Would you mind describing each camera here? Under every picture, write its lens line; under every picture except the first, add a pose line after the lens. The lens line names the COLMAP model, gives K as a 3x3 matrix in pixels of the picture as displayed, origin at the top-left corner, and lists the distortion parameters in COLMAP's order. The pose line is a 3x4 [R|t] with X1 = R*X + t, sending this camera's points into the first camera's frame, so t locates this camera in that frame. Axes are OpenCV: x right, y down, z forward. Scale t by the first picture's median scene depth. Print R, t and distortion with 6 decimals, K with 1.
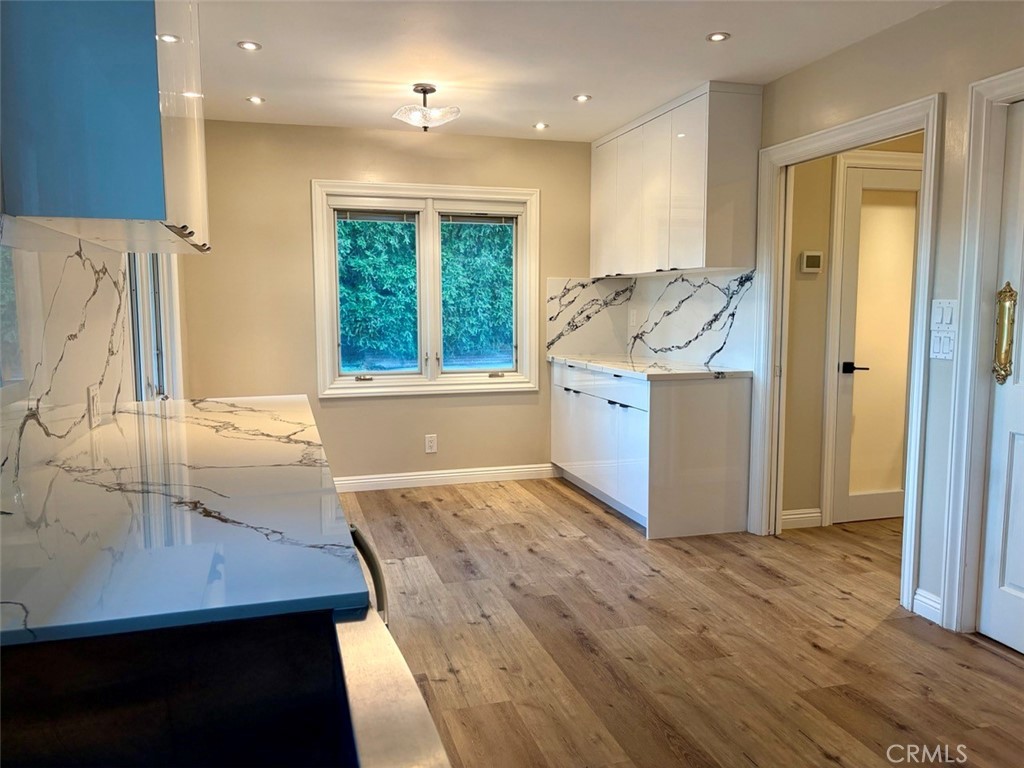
lens RADIAL K [[779.2, 0, 512.0], [0, 779.2, 383.2], [0, 0, 1]] dist [0.050830, -0.062836]
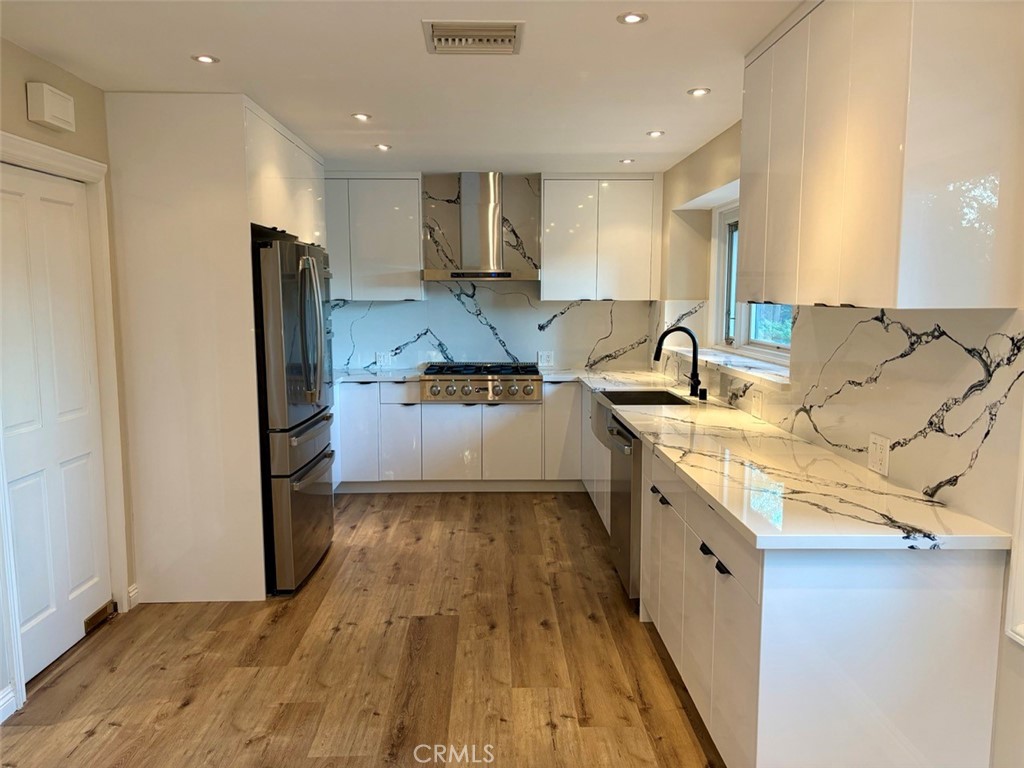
lens RADIAL K [[779.2, 0, 513.8], [0, 779.2, 388.1], [0, 0, 1]] dist [0.050830, -0.062836]
pose [[-0.966629, -0.027359, 0.254715, -0.180948], [0.029261, 0.975983, 0.215873, -0.182048], [-0.254503, 0.216123, -0.942613, 1.242338]]
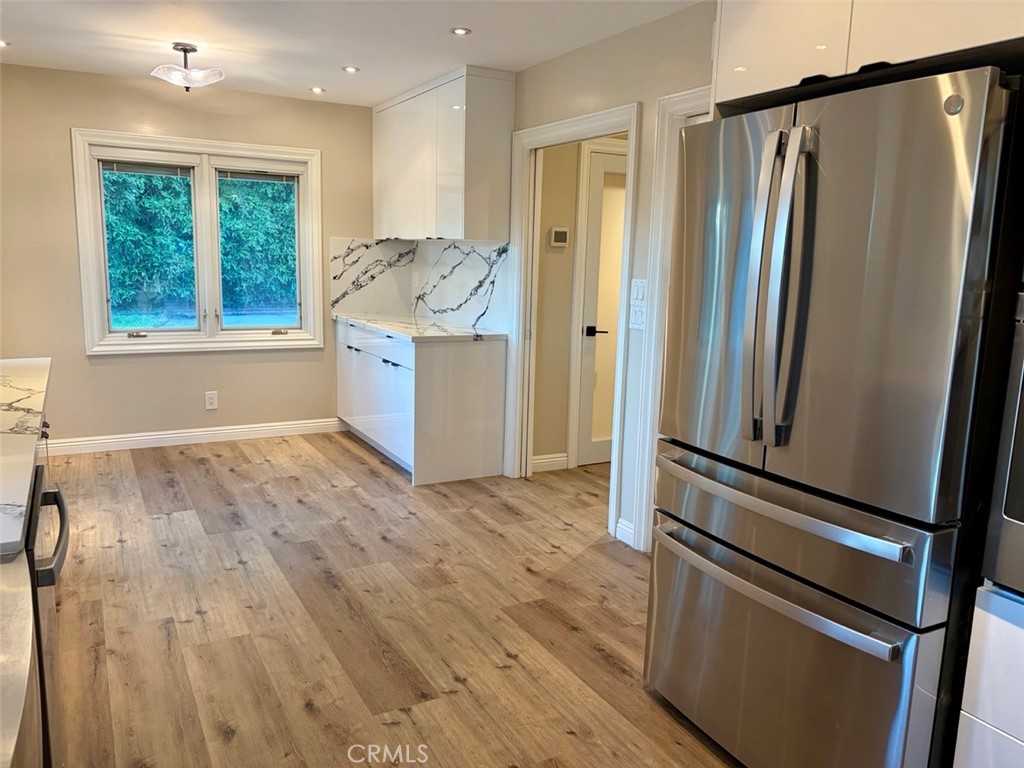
lens RADIAL K [[779.2, 0, 513.9], [0, 779.2, 382.9], [0, 0, 1]] dist [0.050830, -0.062836]
pose [[0.976527, -0.006061, 0.215310, 0.078553], [-0.008230, 0.997824, 0.065412, -0.018939], [-0.215238, -0.065649, 0.974352, -0.094742]]
